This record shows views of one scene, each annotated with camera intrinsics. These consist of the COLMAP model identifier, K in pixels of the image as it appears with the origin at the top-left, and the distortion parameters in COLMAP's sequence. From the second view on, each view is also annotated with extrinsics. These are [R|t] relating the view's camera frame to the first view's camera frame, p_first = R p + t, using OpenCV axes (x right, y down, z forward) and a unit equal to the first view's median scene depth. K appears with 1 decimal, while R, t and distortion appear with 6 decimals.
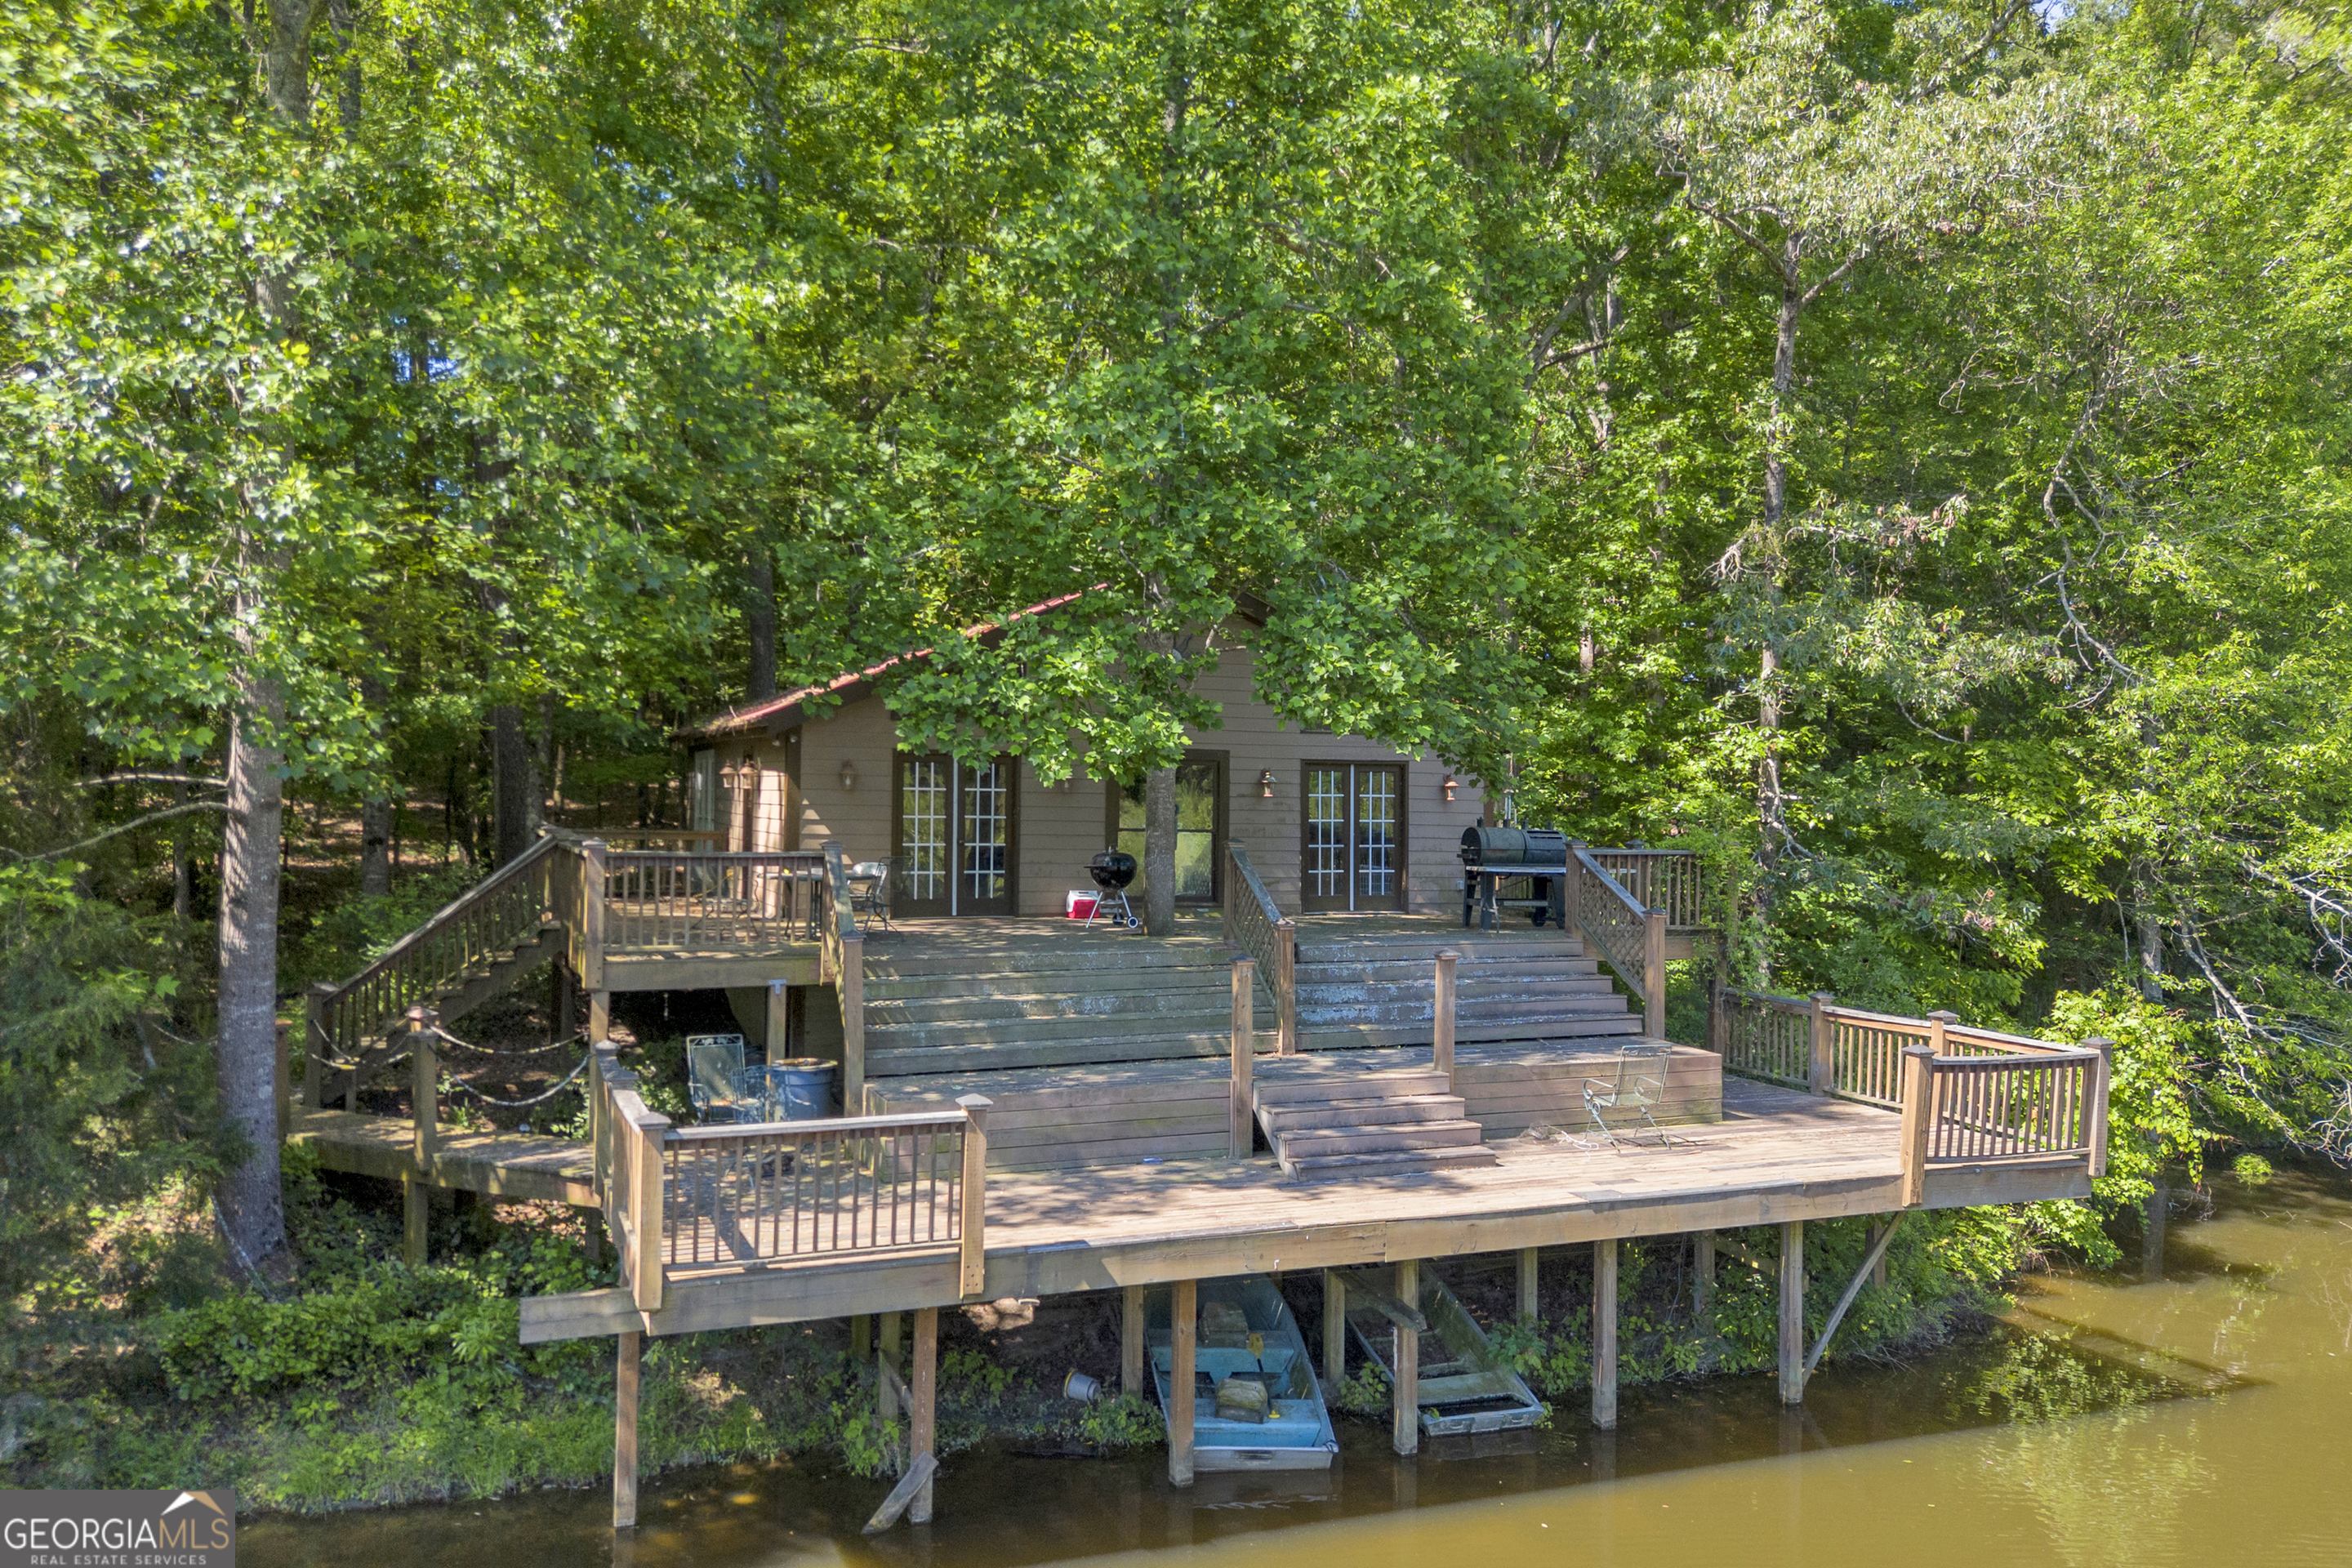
lens RADIAL K [[964.8, 0, 1168.1], [0, 964.8, 797.5], [0, 0, 1]] dist [0.001178, -0.005906]
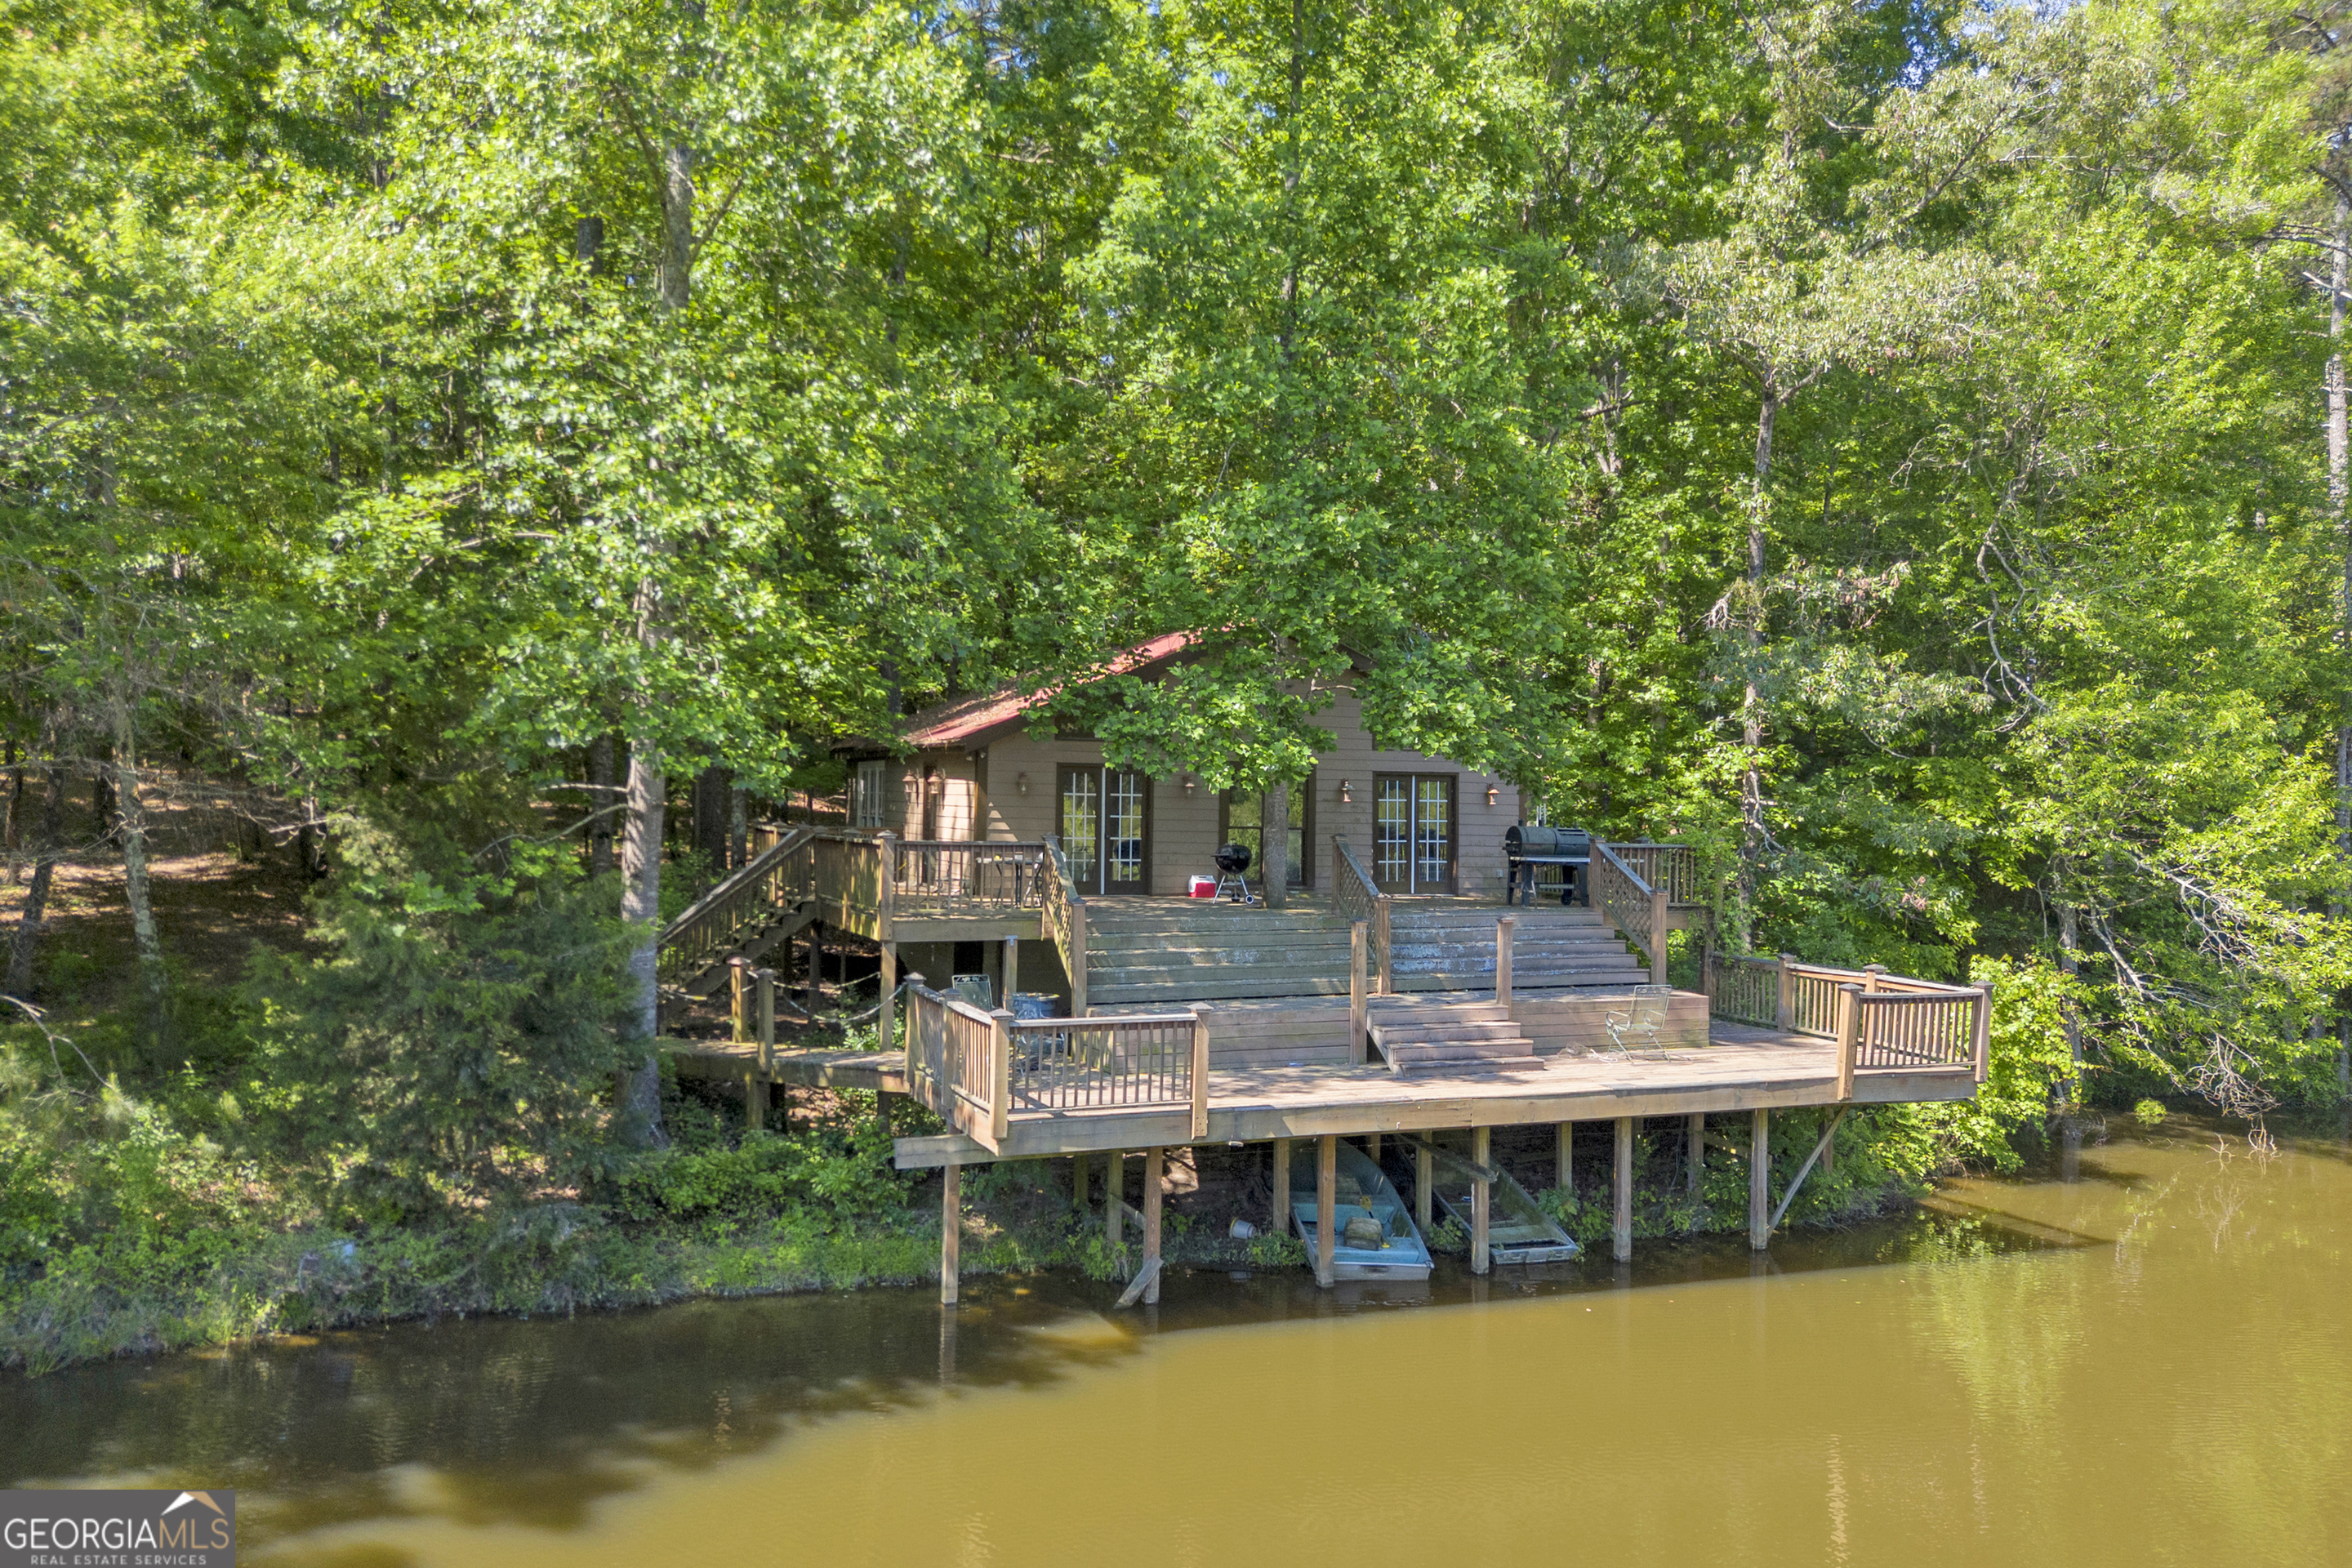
lens RADIAL K [[1414.3, 0, 919.3], [0, 1414.3, 788.4], [0, 0, 1]] dist [0.000351, -0.015895]
pose [[0.999962, 0.003464, -0.008060, -0.474078], [-0.003487, 0.999990, -0.002944, -0.011252], [0.008050, 0.002972, 0.999963, -0.906578]]
